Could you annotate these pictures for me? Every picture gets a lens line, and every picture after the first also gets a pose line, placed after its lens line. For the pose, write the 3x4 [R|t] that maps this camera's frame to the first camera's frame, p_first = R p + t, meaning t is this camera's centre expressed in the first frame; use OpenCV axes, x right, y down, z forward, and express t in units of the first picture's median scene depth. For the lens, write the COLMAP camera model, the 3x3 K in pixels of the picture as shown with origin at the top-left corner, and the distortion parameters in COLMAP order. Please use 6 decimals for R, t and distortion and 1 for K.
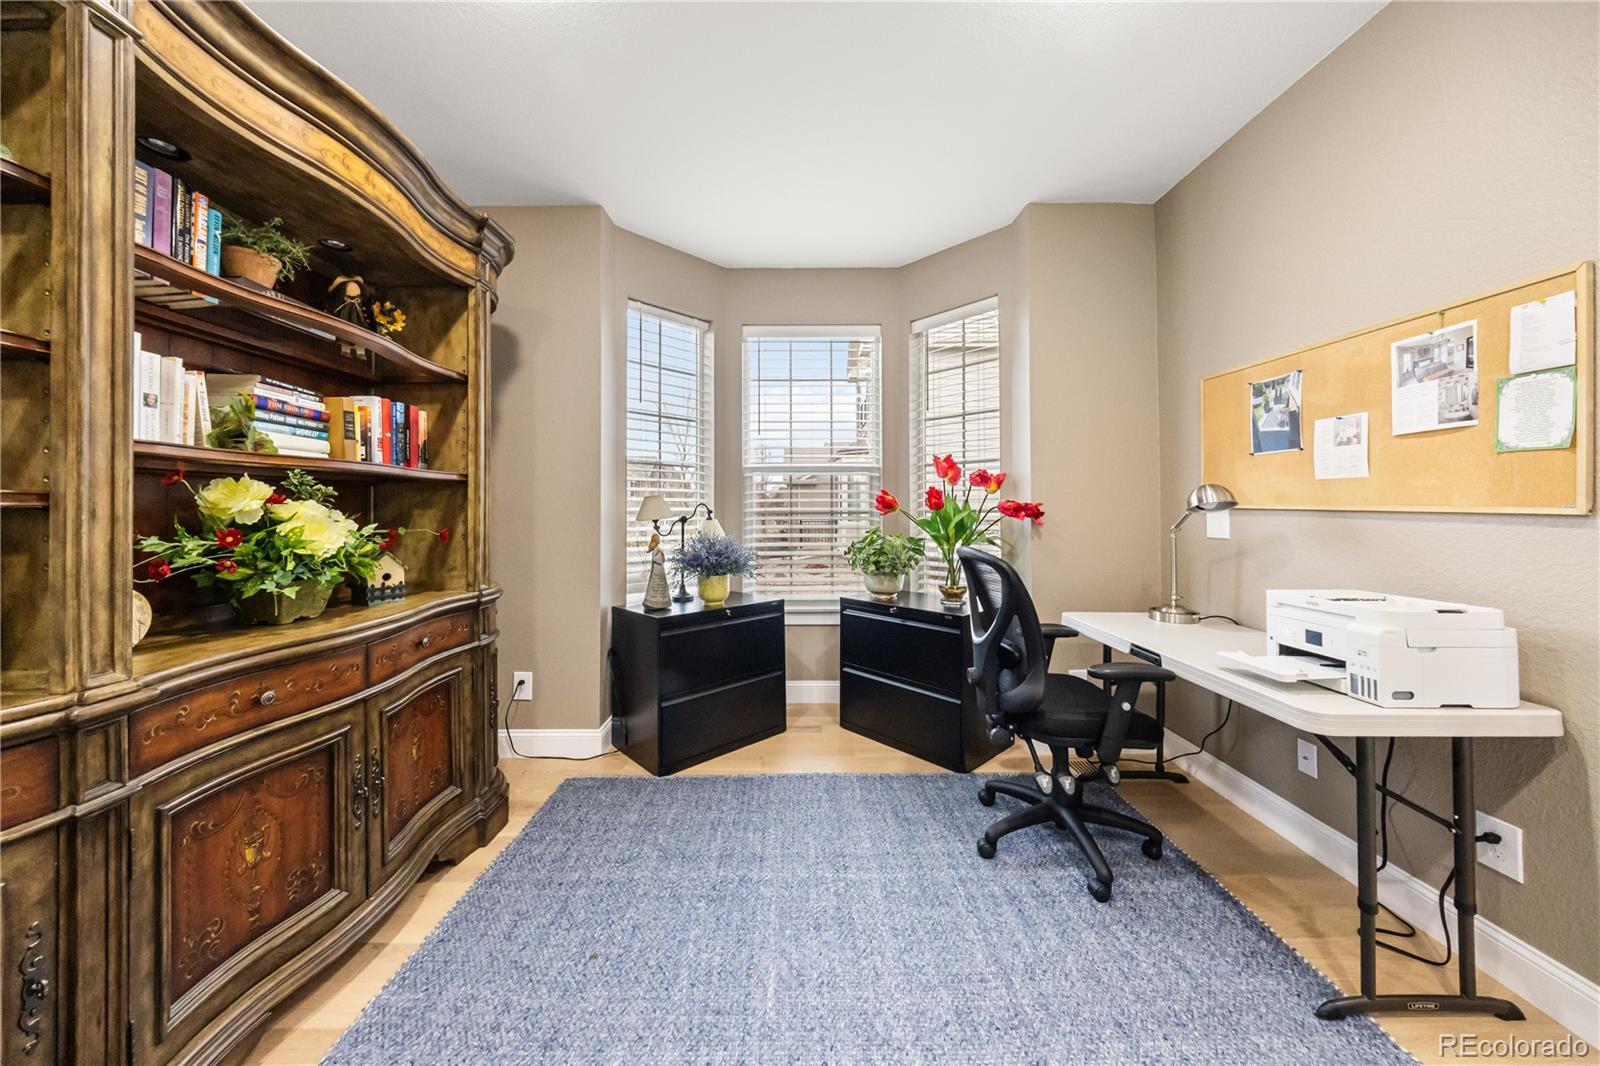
lens RADIAL K [[547.2, 0, 796.3], [0, 547.2, 504.4], [0, 0, 1]] dist [-0.012555, -0.000043]
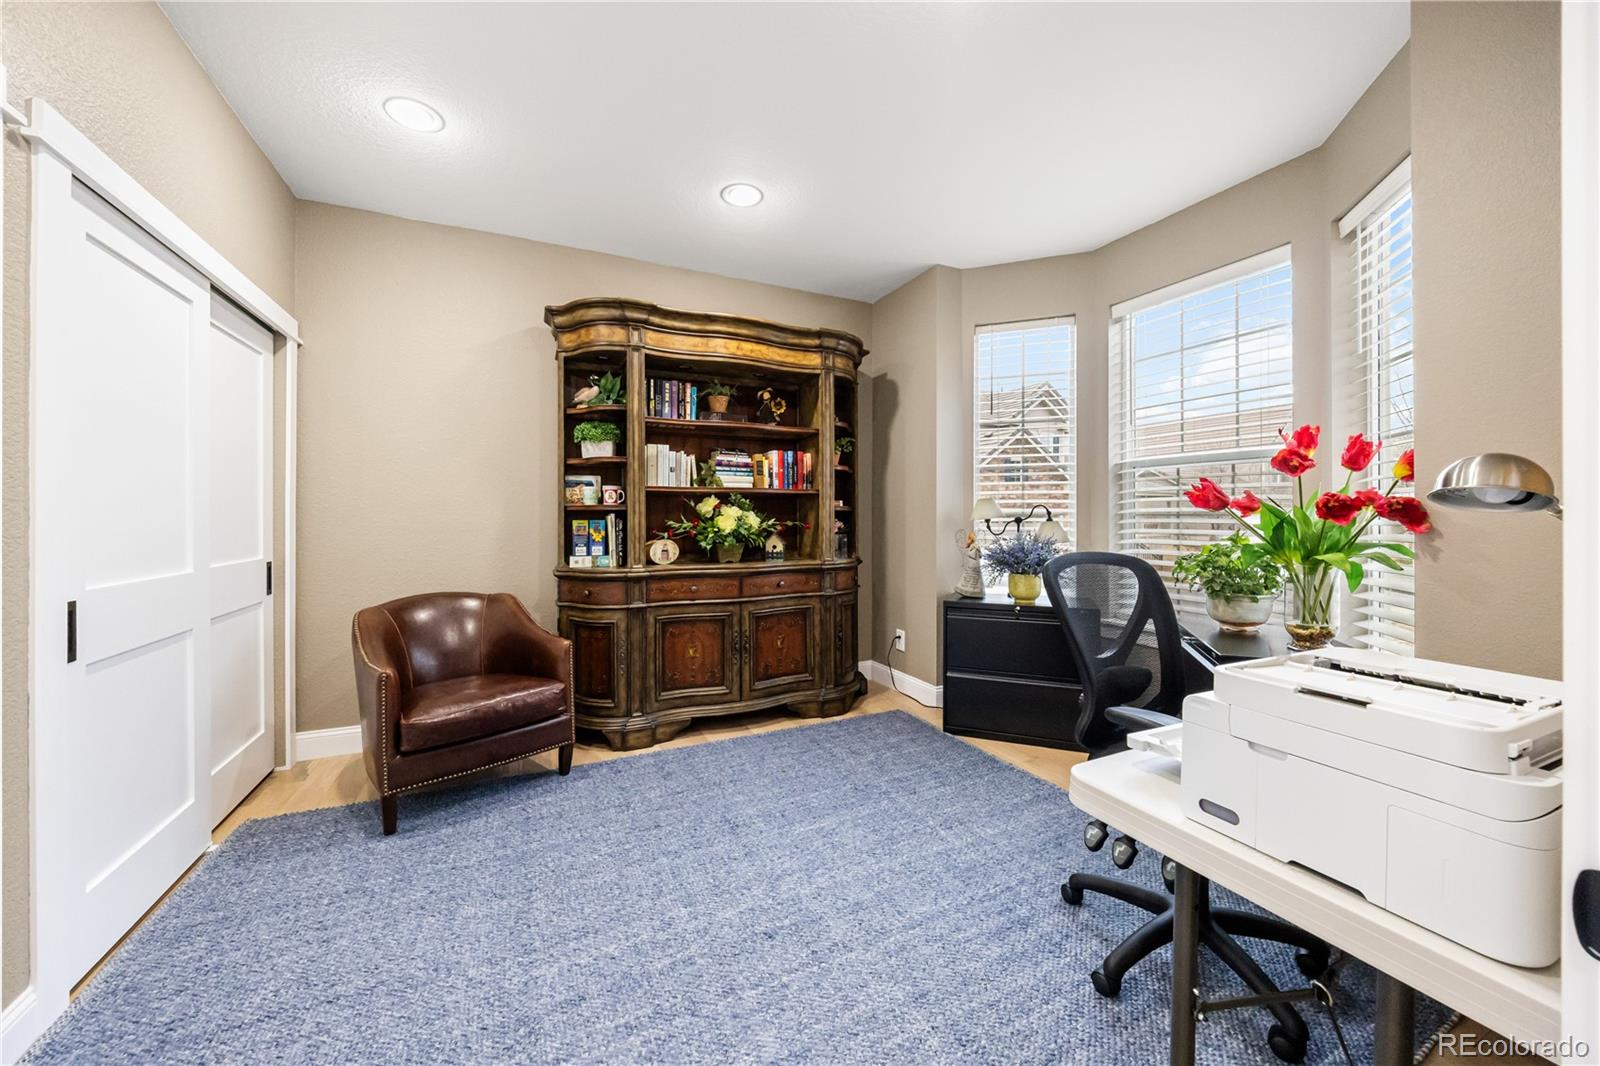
lens RADIAL K [[589.4, 0, 795.2], [0, 589.4, 521.3], [0, 0, 1]] dist [0.001695, -0.000040]
pose [[0.413003, 0.009371, -0.910682, 1.120580], [0.008019, 0.999871, 0.013925, 0.016771], [0.910694, -0.013054, 0.412874, 0.229131]]
